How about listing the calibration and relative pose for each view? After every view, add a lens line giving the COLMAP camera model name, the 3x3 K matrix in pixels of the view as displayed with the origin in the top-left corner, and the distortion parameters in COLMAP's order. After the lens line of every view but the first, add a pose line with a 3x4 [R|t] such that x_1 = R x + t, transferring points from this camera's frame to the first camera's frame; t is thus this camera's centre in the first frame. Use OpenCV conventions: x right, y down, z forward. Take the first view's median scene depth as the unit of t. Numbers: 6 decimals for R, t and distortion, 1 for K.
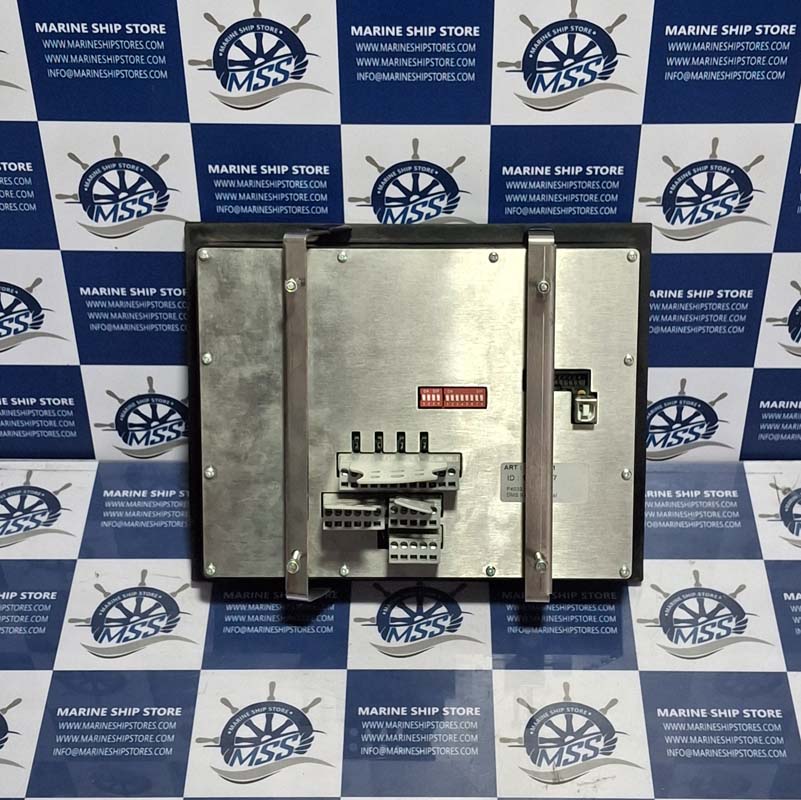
lens RADIAL K [[1494.3, 0, 434.2], [0, 1494.3, 436.3], [0, 0, 1]] dist [0.229621, -0.968700]
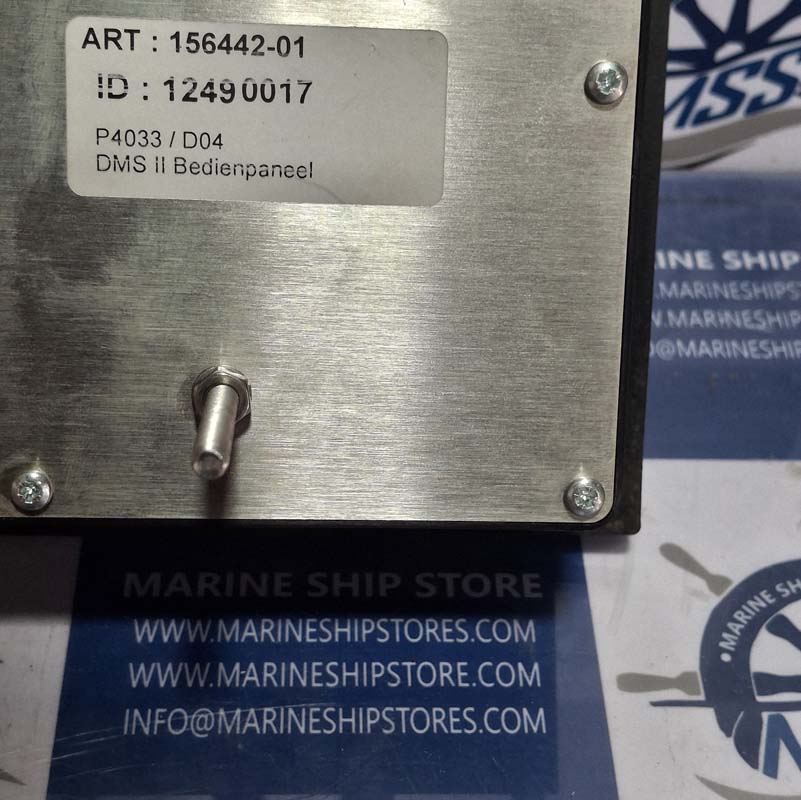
lens RADIAL K [[1501.2, 0, 424.8], [0, 1501.2, 421.3], [0, 0, 1]] dist [0.191348, -0.772984]
pose [[0.997143, 0.014586, 0.074113, 0.082341], [-0.016567, 0.999520, 0.026185, 0.072085], [-0.073696, -0.027338, 0.996906, 0.758193]]
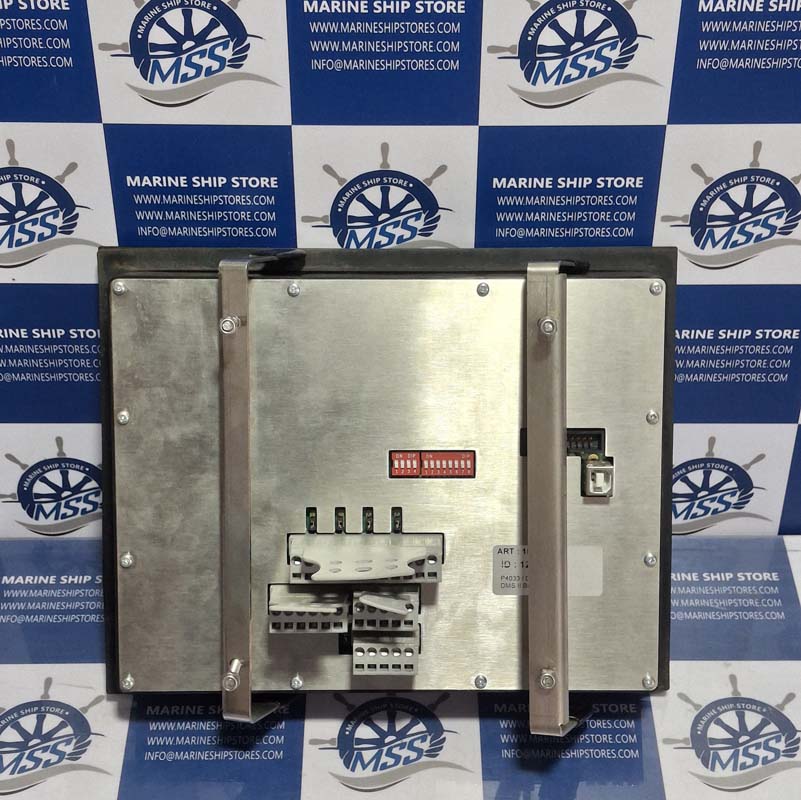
lens RADIAL K [[1501.2, 0, 424.8], [0, 1501.2, 421.3], [0, 0, 1]] dist [0.191348, -0.772984]
pose [[0.999858, -0.003644, 0.016472, -0.004832], [0.004195, 0.999428, -0.033556, -0.021644], [-0.016340, 0.033620, 0.999301, 0.194922]]
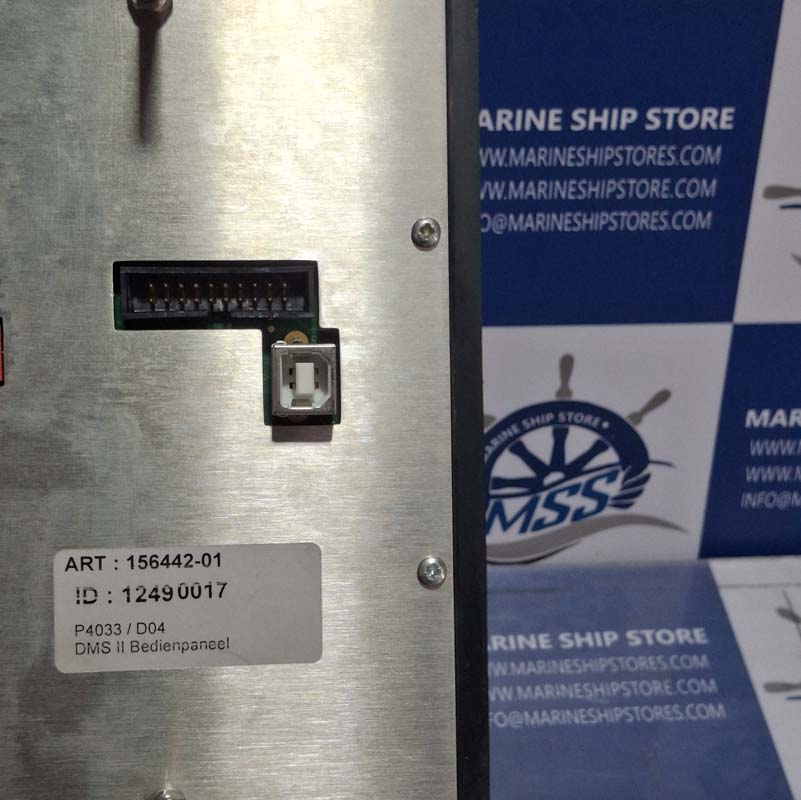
lens RADIAL K [[1501.2, 0, 424.8], [0, 1501.2, 421.3], [0, 0, 1]] dist [0.191348, -0.772984]
pose [[0.994085, -0.020099, 0.106728, 0.090210], [0.034774, 0.989894, -0.137479, 0.038014], [-0.102886, 0.140377, 0.984738, 0.654272]]
